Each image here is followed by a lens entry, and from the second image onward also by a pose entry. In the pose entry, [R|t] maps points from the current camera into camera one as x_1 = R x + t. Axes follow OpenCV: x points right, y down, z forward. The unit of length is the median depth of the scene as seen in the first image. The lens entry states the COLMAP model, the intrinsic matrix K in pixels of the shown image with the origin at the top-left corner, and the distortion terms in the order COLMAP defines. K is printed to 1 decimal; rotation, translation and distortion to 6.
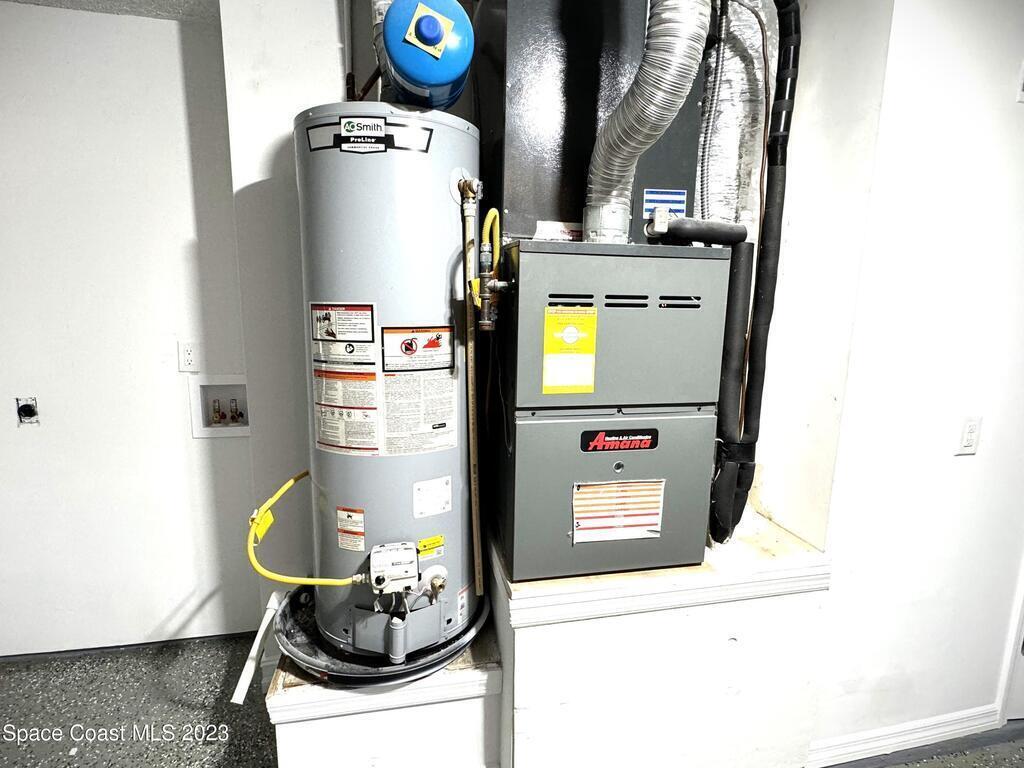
lens RADIAL K [[547.1, 0, 512.0], [0, 547.1, 384.0], [0, 0, 1]] dist [-0.021816, -0.000248]
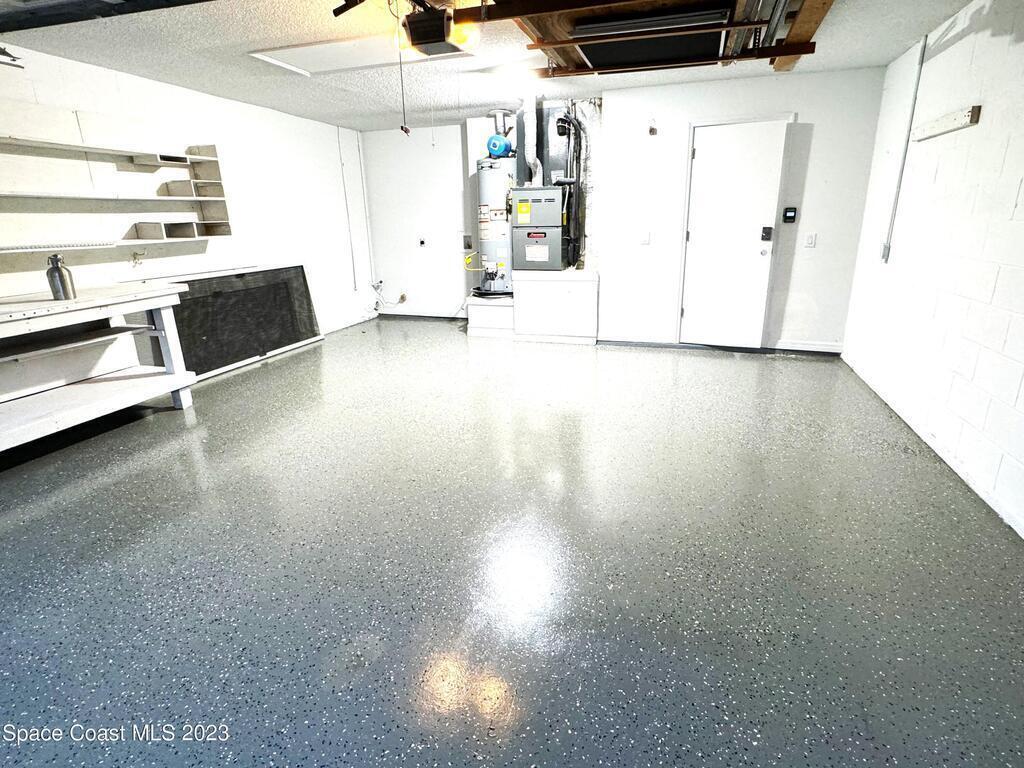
lens RADIAL K [[547.1, 0, 512.0], [0, 547.1, 384.0], [0, 0, 1]] dist [-0.021816, -0.000248]
pose [[0.860453, 0.112937, -0.496856, 2.208061], [-0.052904, 0.989658, 0.133333, 0.673514], [0.506776, -0.088441, 0.857529, -2.748982]]
